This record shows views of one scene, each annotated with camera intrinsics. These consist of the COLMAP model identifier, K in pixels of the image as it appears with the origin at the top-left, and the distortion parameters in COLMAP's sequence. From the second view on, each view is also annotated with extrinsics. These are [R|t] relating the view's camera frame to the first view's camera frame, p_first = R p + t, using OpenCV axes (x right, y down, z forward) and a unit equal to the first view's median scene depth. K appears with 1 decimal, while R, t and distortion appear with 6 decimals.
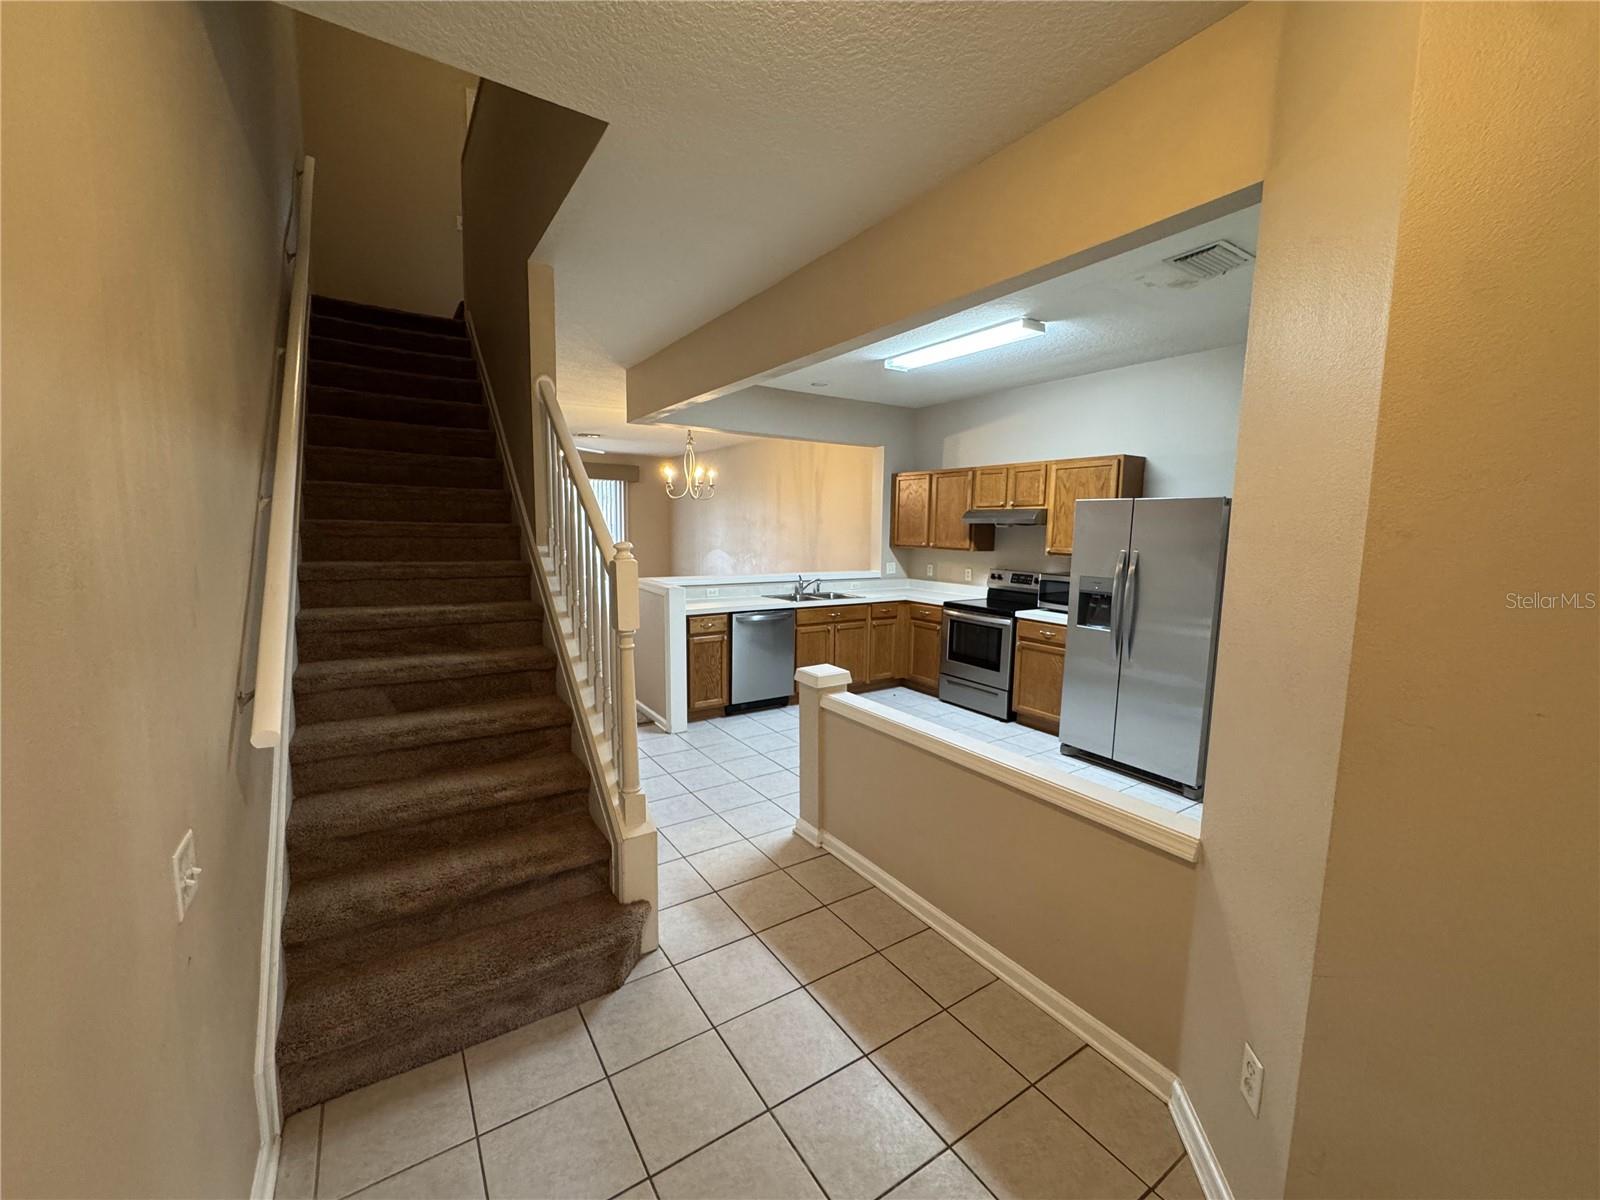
lens RADIAL K [[640.8, 0, 800.0], [0, 640.8, 600.0], [0, 0, 1]] dist [-0.002014, 0.000179]
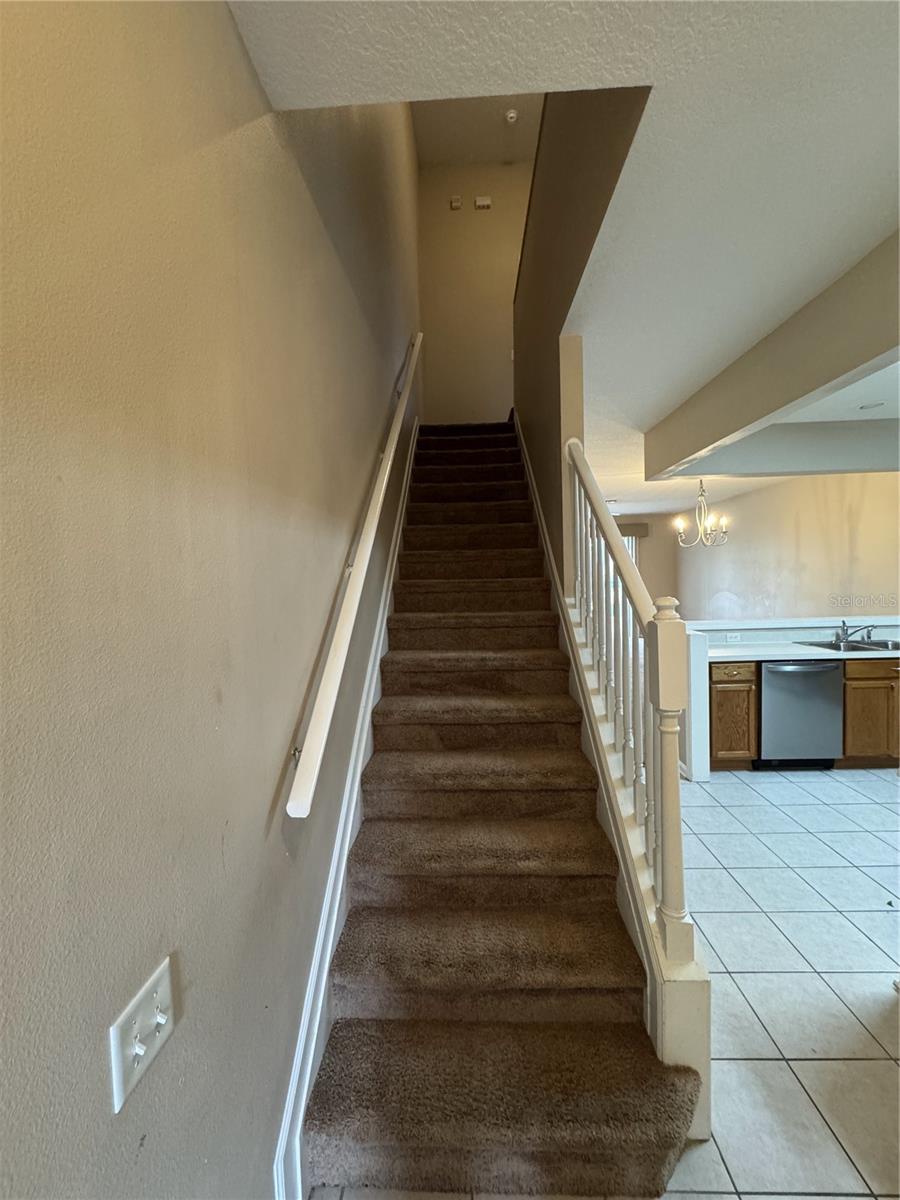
lens RADIAL K [[480.6, 0, 450.0], [0, 480.6, 600.0], [0, 0, 1]] dist [-0.002014, 0.000179]
pose [[0.810067, -0.010808, -0.586238, -0.108214], [-0.025186, 0.998266, -0.053207, -0.036871], [0.585796, 0.057866, 0.808390, 0.271508]]
